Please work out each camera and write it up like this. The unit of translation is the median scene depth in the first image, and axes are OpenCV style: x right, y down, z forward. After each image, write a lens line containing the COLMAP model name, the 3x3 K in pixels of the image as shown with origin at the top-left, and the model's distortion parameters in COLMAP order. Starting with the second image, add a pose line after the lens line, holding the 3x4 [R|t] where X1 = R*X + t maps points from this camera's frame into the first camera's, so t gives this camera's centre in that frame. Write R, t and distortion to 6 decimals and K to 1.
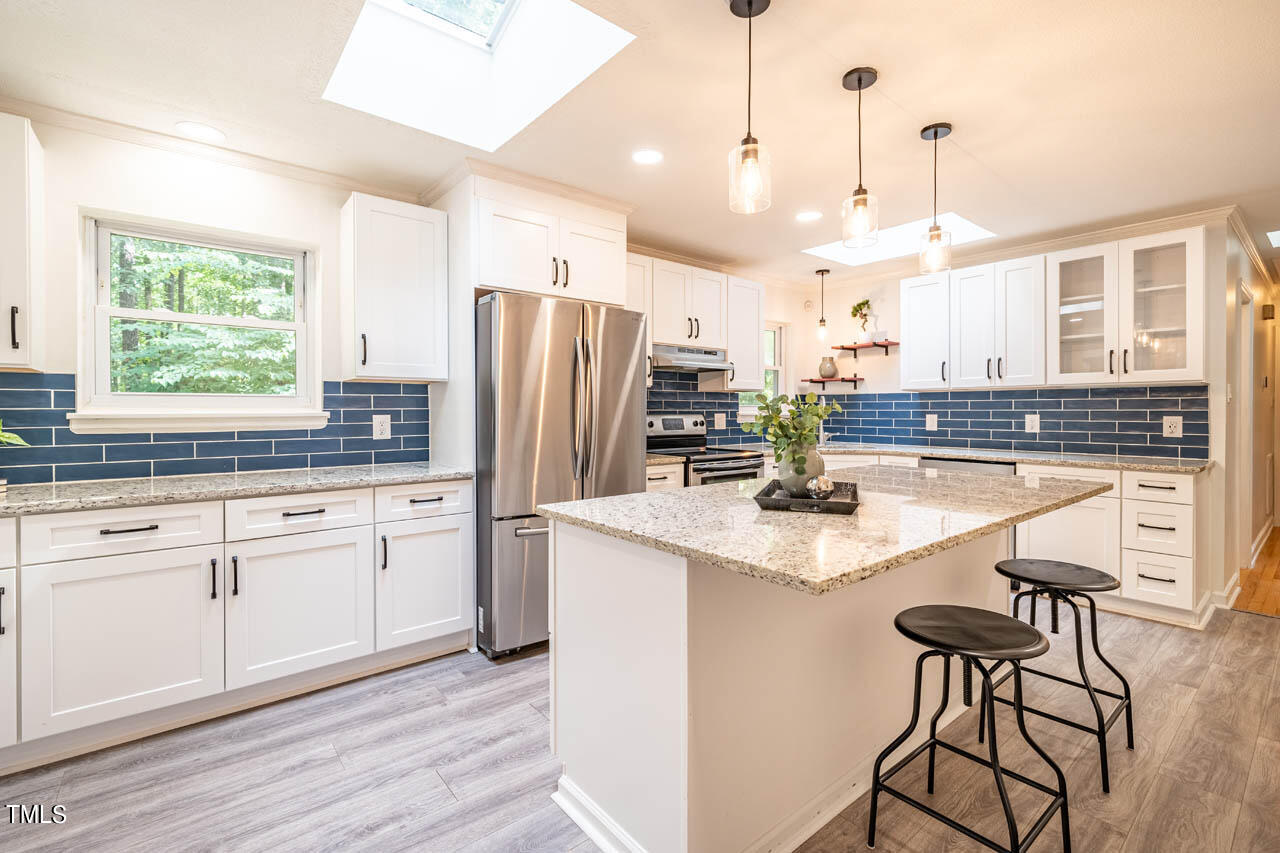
lens RADIAL K [[566.0, 0, 621.3], [0, 566.0, 408.9], [0, 0, 1]] dist [0.001125, 0.000187]
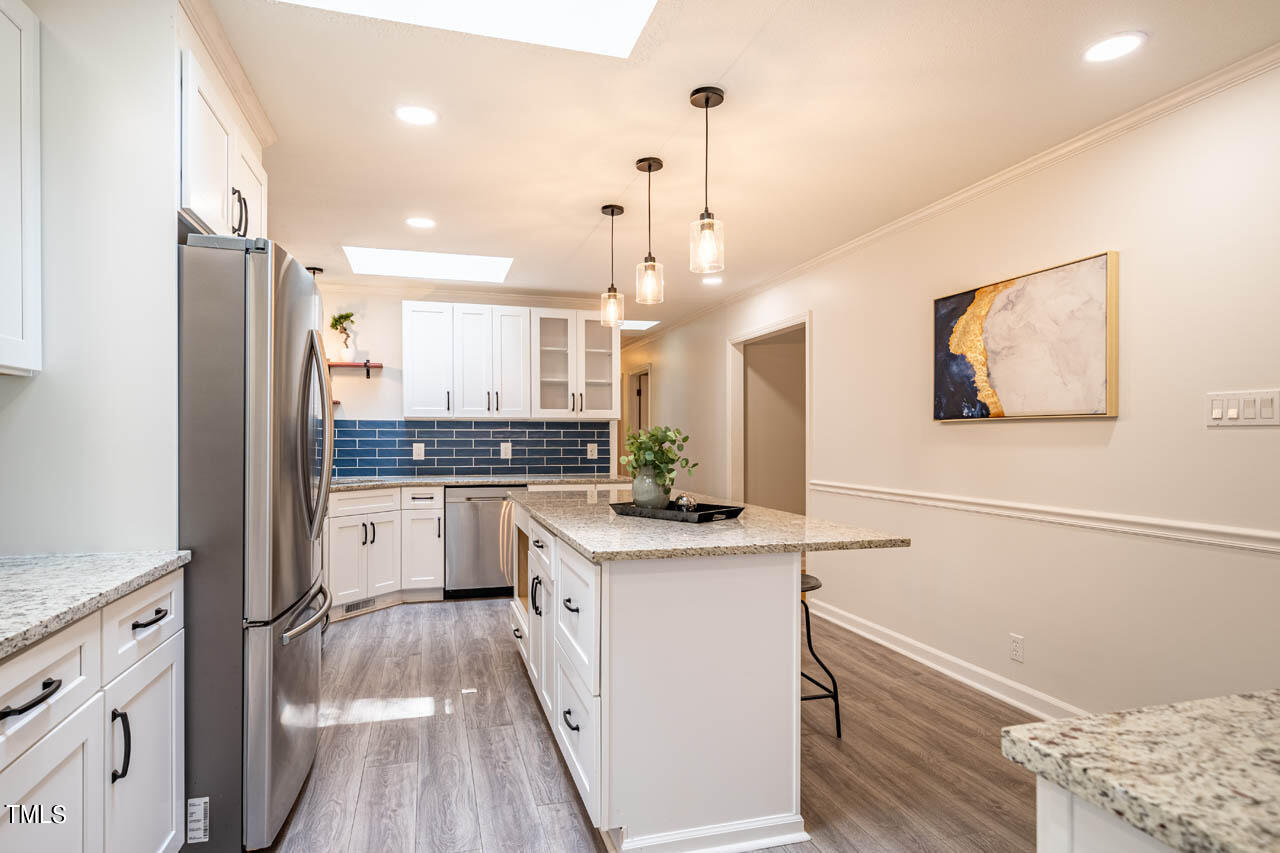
lens RADIAL K [[681.9, 0, 638.6], [0, 681.9, 436.6], [0, 0, 1]] dist [-0.000614, -0.000059]
pose [[0.380745, 0.004729, 0.924668, -0.484652], [-0.004365, 0.999985, -0.003317, 0.000465], [-0.924670, -0.002773, 0.380760, 0.246176]]
